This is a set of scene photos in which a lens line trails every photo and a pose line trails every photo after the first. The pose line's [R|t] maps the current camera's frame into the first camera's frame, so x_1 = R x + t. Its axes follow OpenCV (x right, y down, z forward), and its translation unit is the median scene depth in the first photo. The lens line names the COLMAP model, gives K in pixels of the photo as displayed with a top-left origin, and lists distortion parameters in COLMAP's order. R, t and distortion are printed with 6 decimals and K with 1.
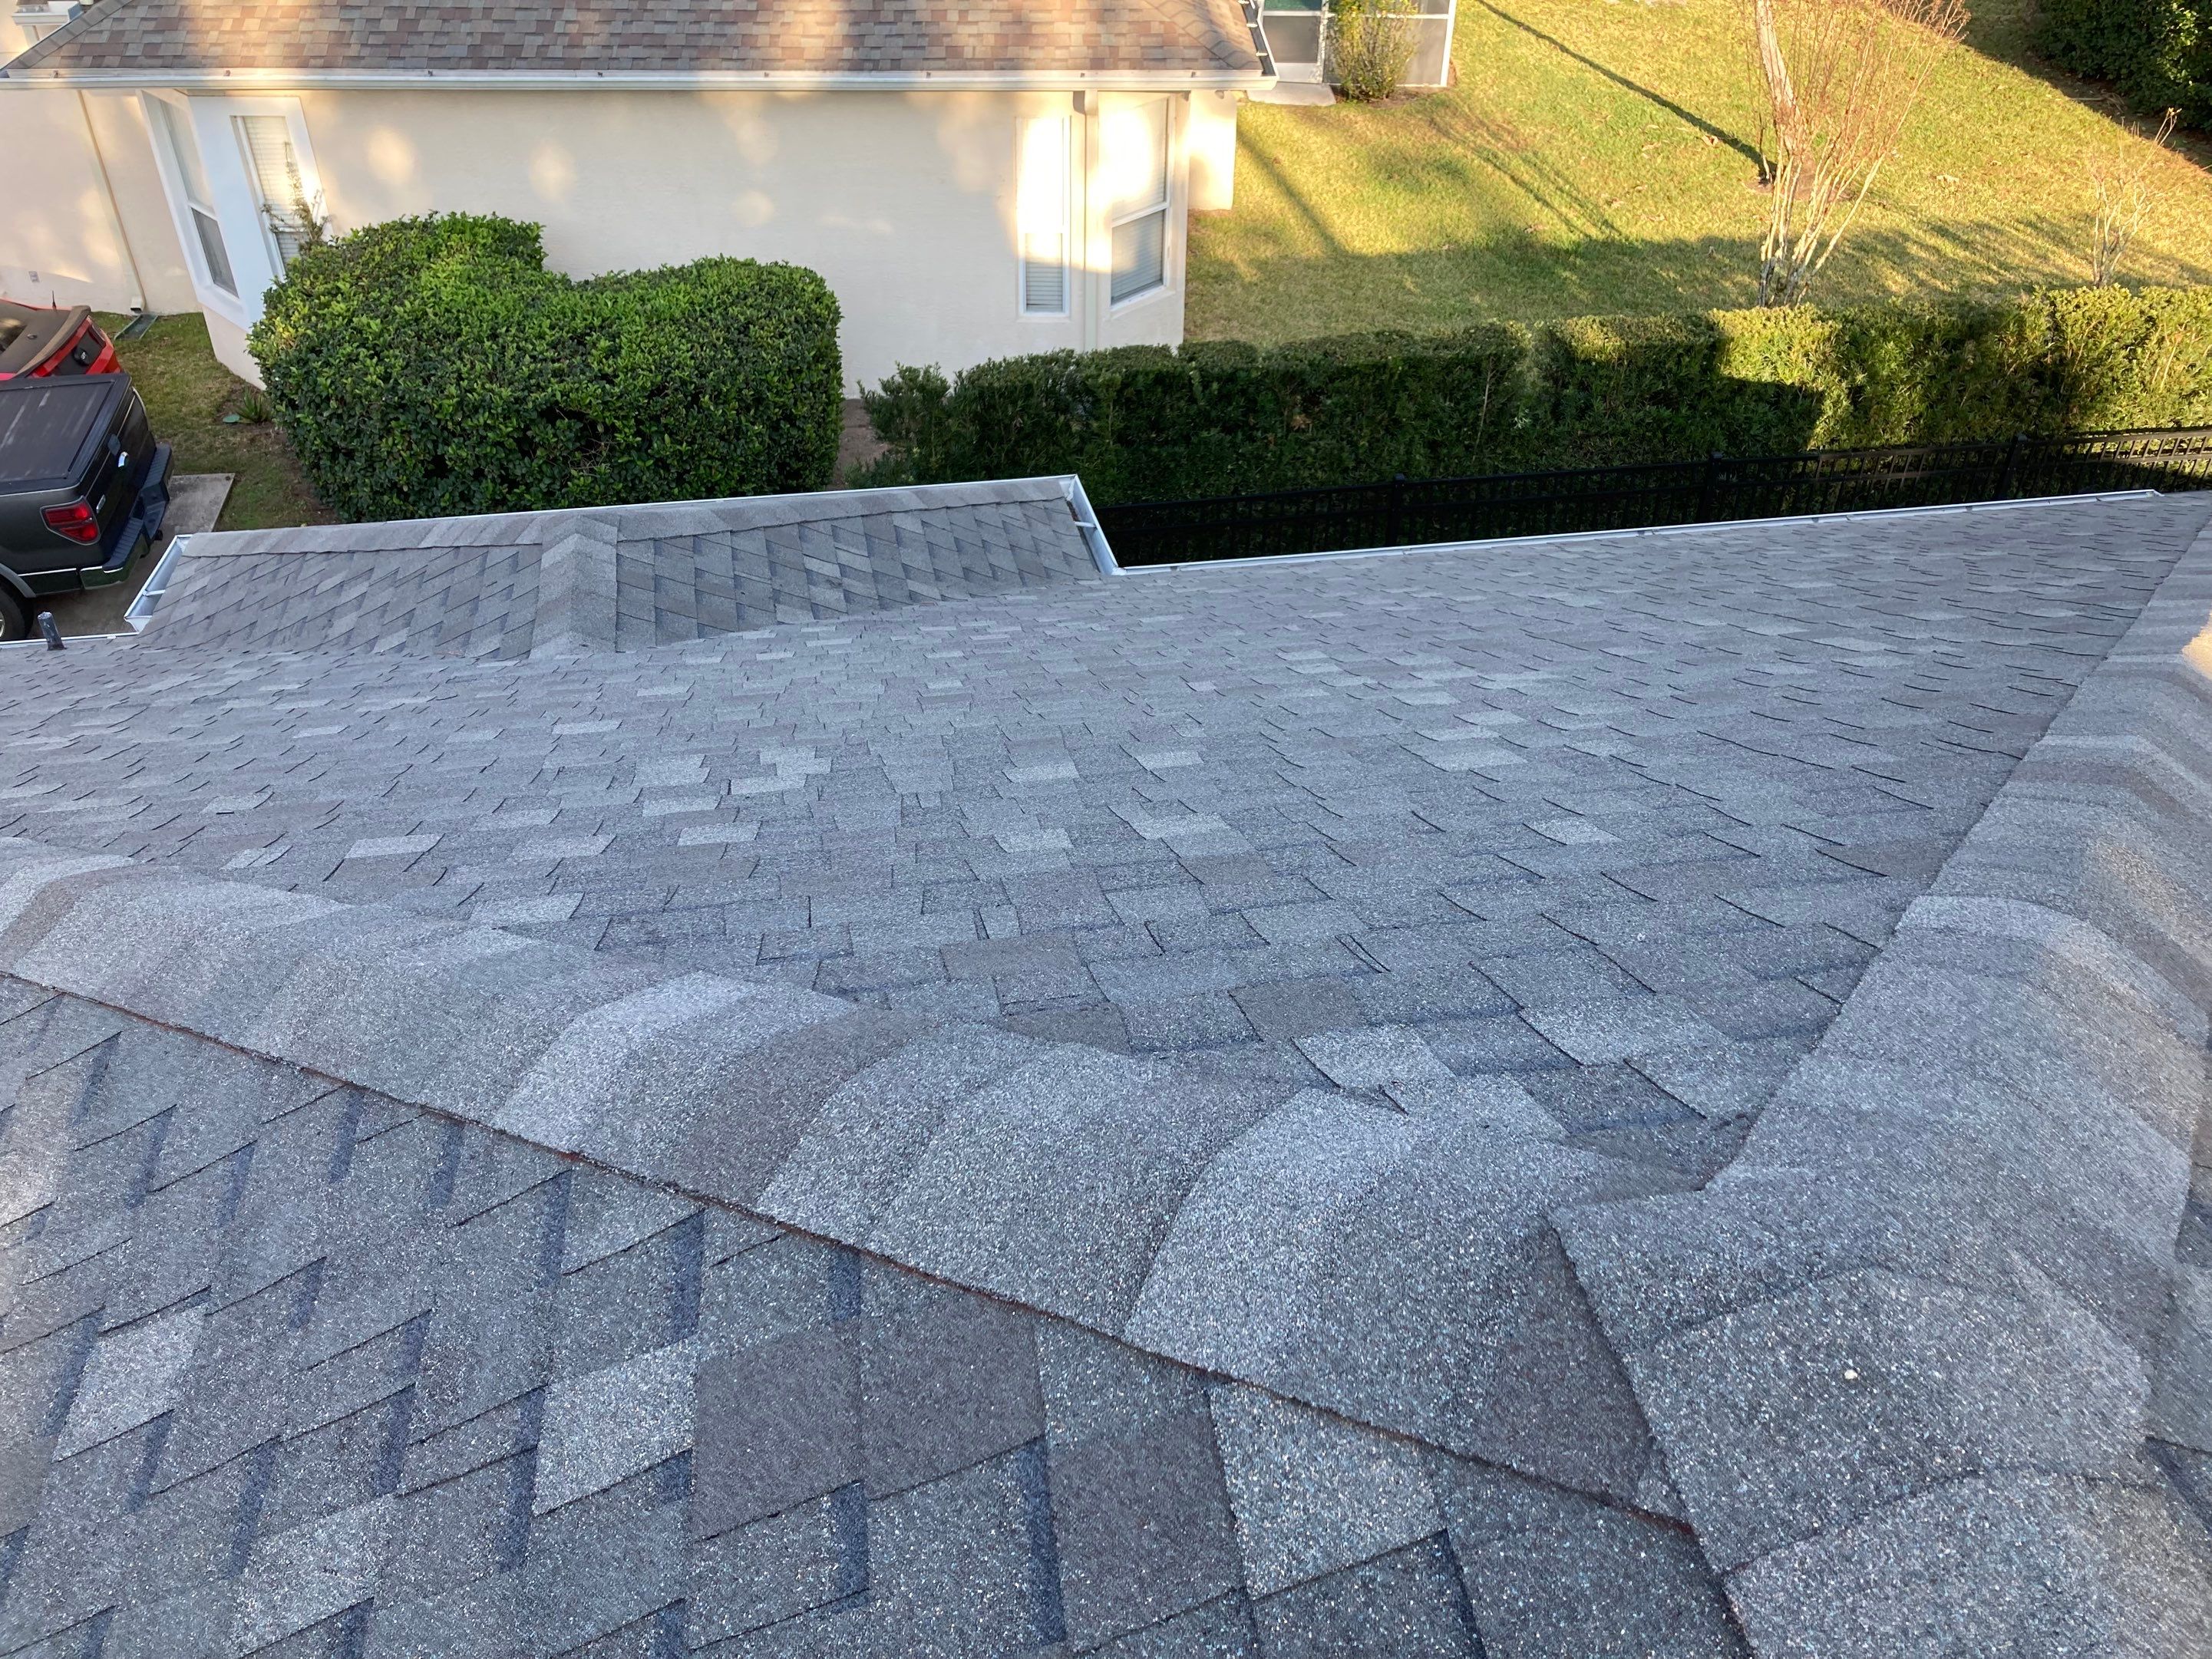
lens RADIAL K [[1809.1, 0, 1101.9], [0, 1809.1, 847.3], [0, 0, 1]] dist [0.001850, 0.002670]
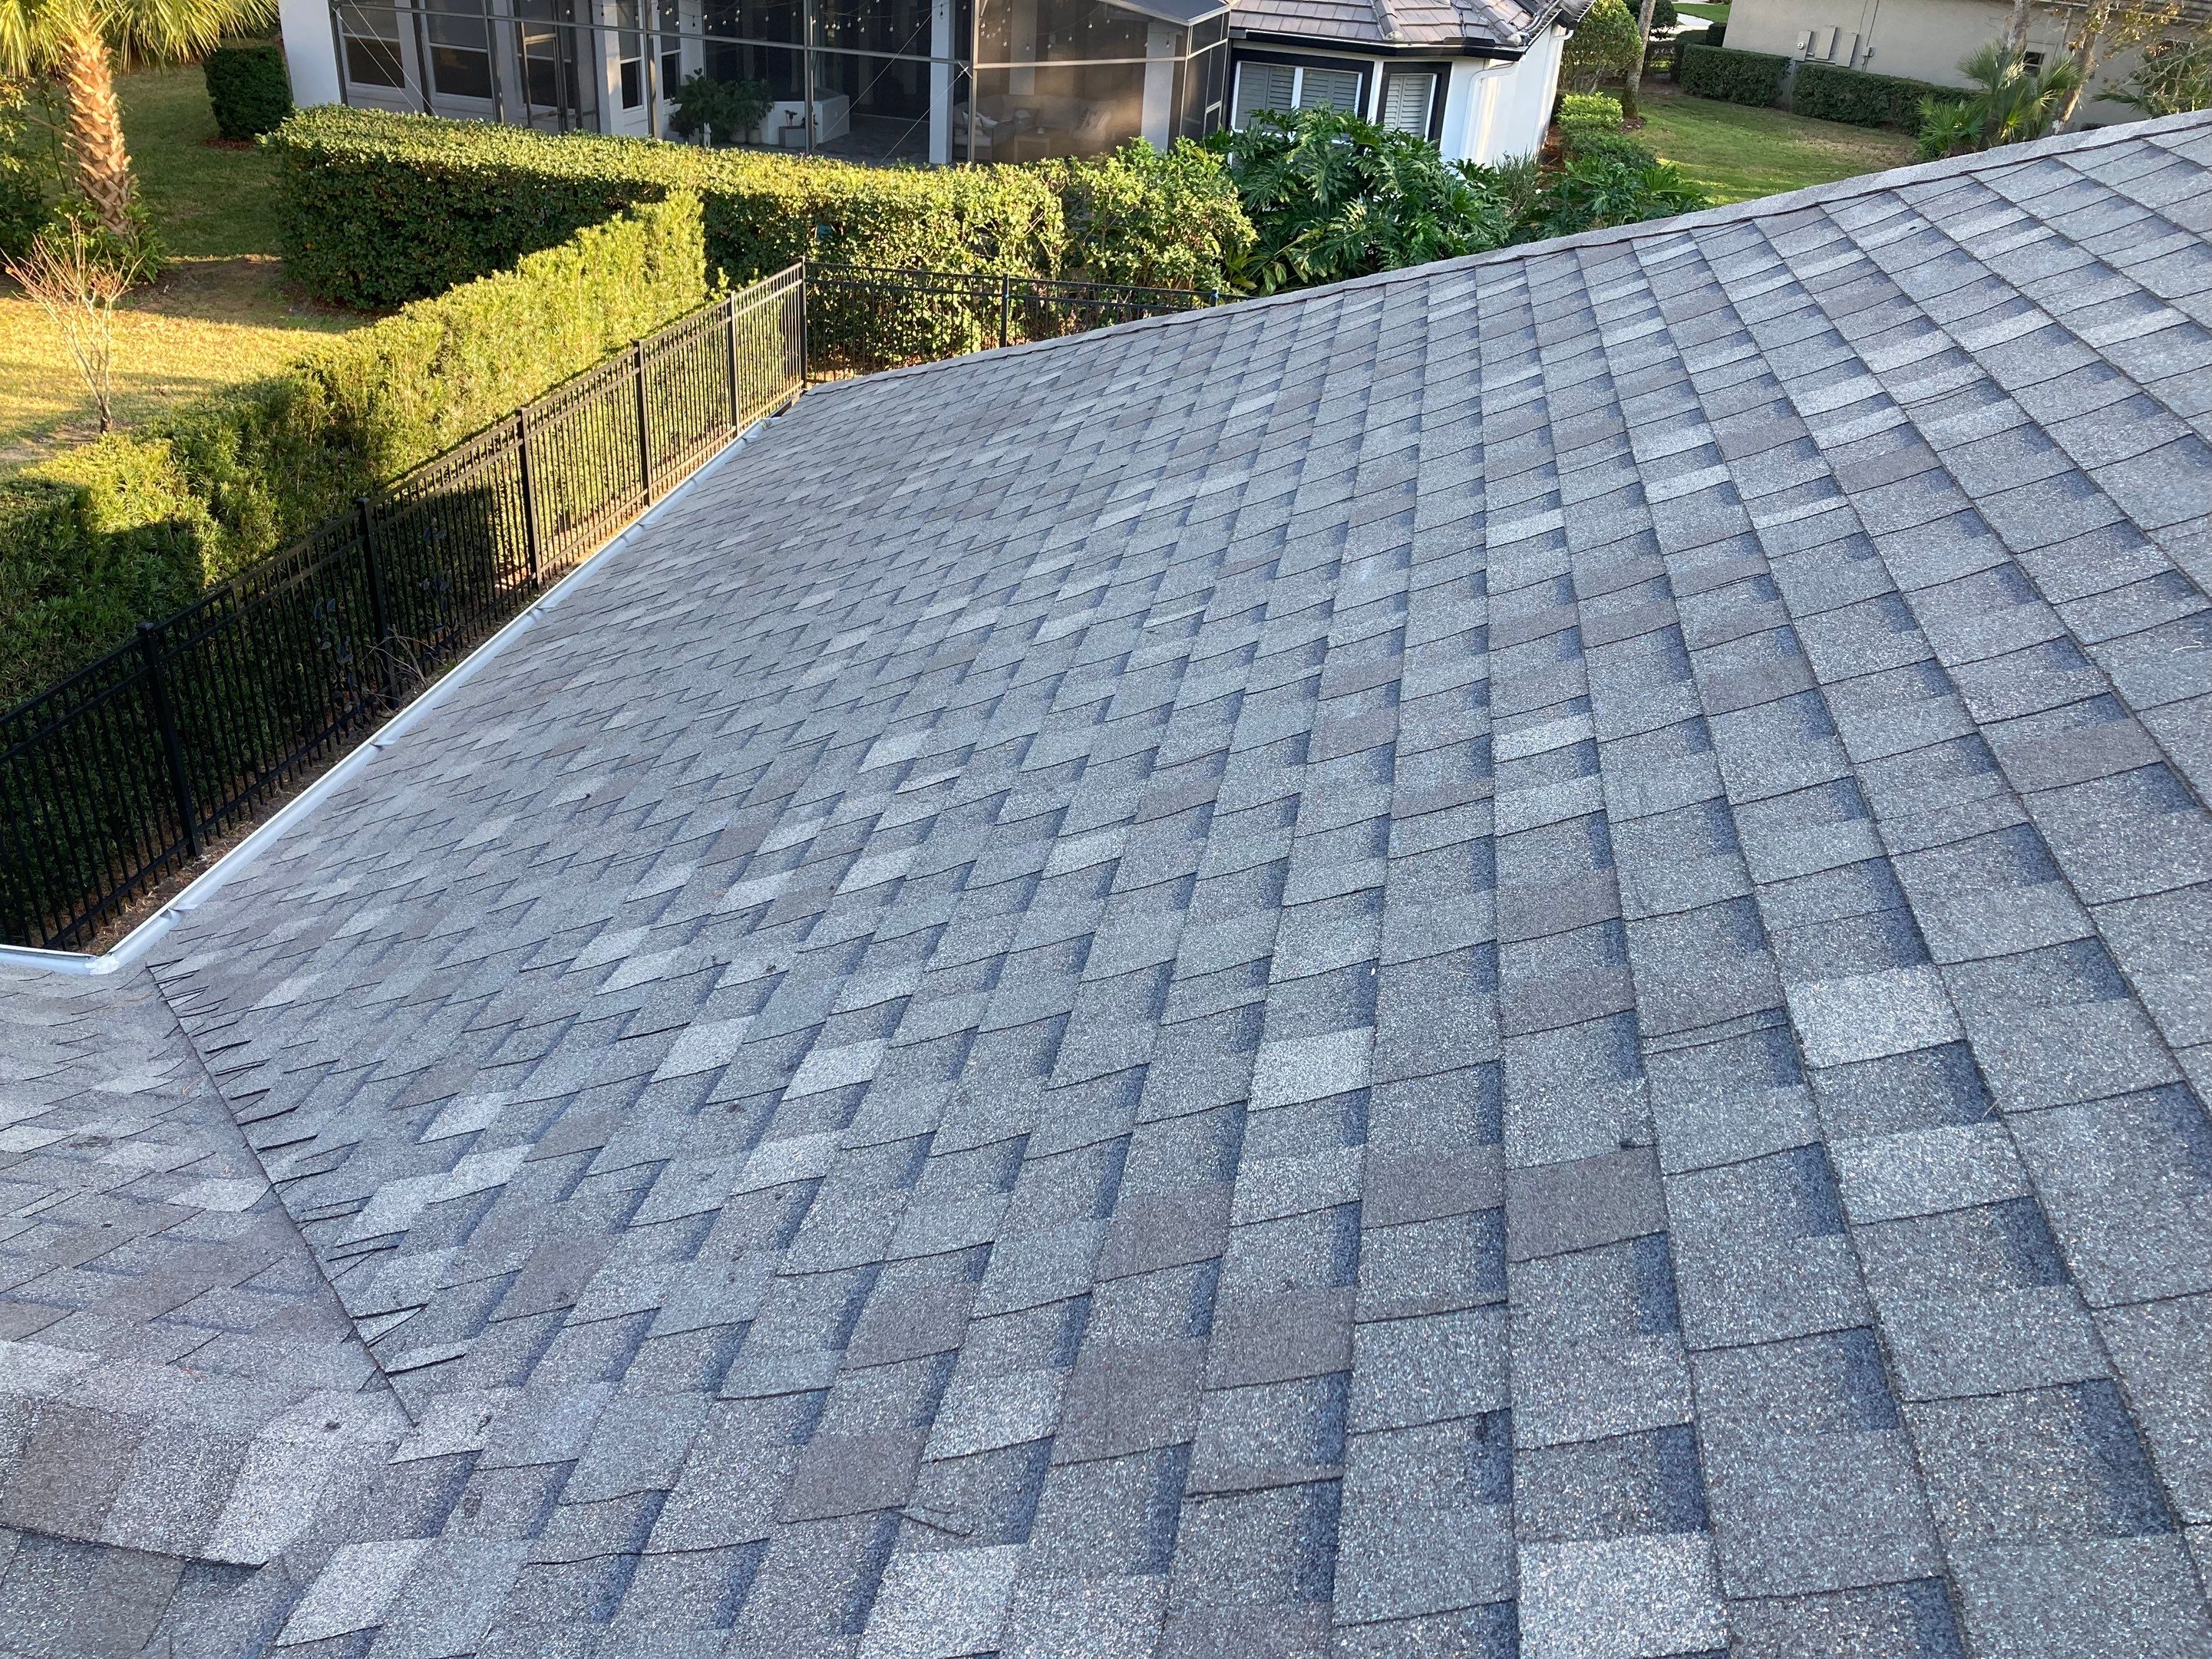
lens RADIAL K [[1809.1, 0, 1101.9], [0, 1809.1, 847.3], [0, 0, 1]] dist [0.001850, 0.002670]
pose [[0.343139, -0.457957, 0.820080, -0.214466], [0.534206, 0.813283, 0.230638, -0.092537], [-0.772580, 0.358951, 0.523713, 0.277702]]
